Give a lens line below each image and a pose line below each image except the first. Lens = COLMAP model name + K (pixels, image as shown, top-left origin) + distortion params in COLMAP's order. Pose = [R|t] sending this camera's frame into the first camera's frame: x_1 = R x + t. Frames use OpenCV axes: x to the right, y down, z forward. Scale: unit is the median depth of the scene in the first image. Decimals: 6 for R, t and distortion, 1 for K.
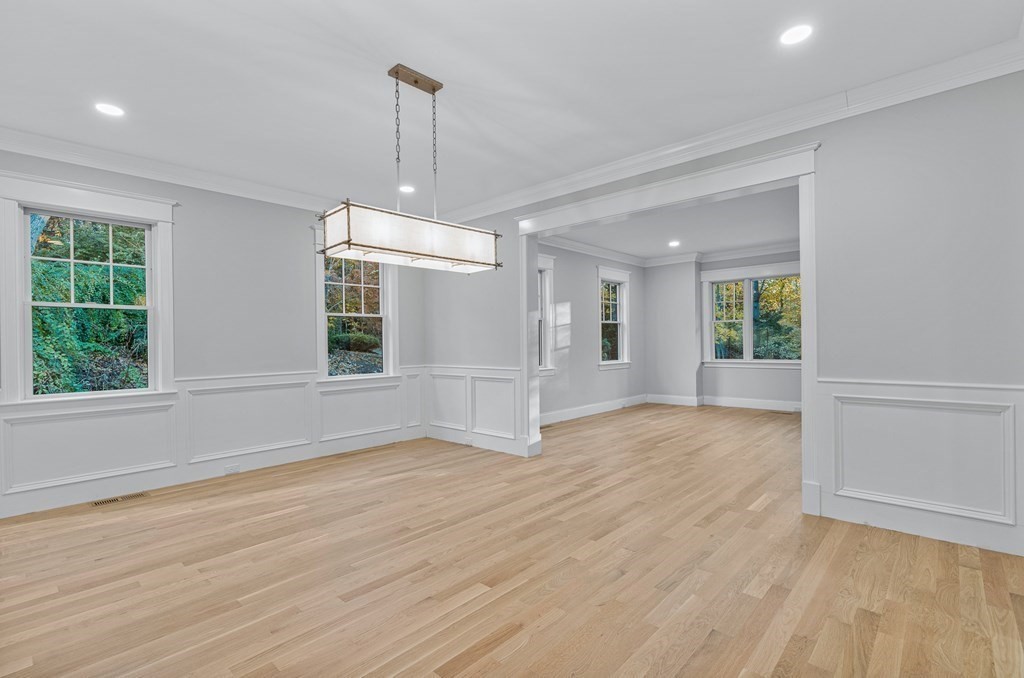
lens RADIAL K [[478.3, 0, 516.3], [0, 478.3, 341.9], [0, 0, 1]] dist [-0.006952, 0.001655]
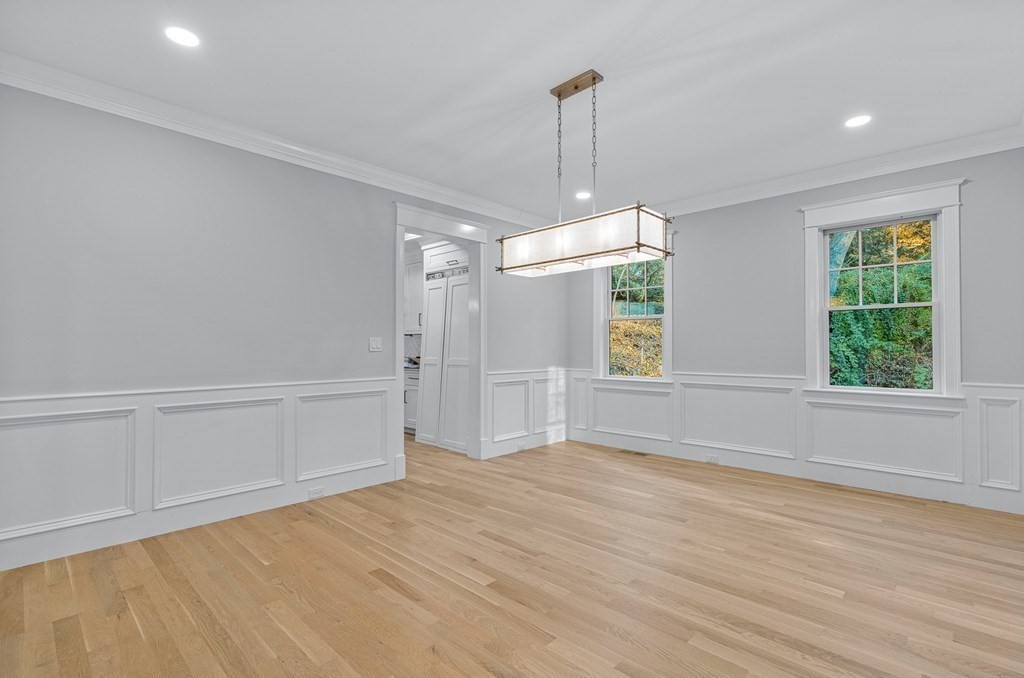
lens RADIAL K [[478.3, 0, 510.4], [0, 478.3, 336.2], [0, 0, 1]] dist [-0.006952, 0.001655]
pose [[-0.036861, -0.009590, -0.999274, 0.610869], [0.003366, 0.999947, -0.009721, -0.006859], [0.999315, -0.003722, -0.036827, 0.683955]]
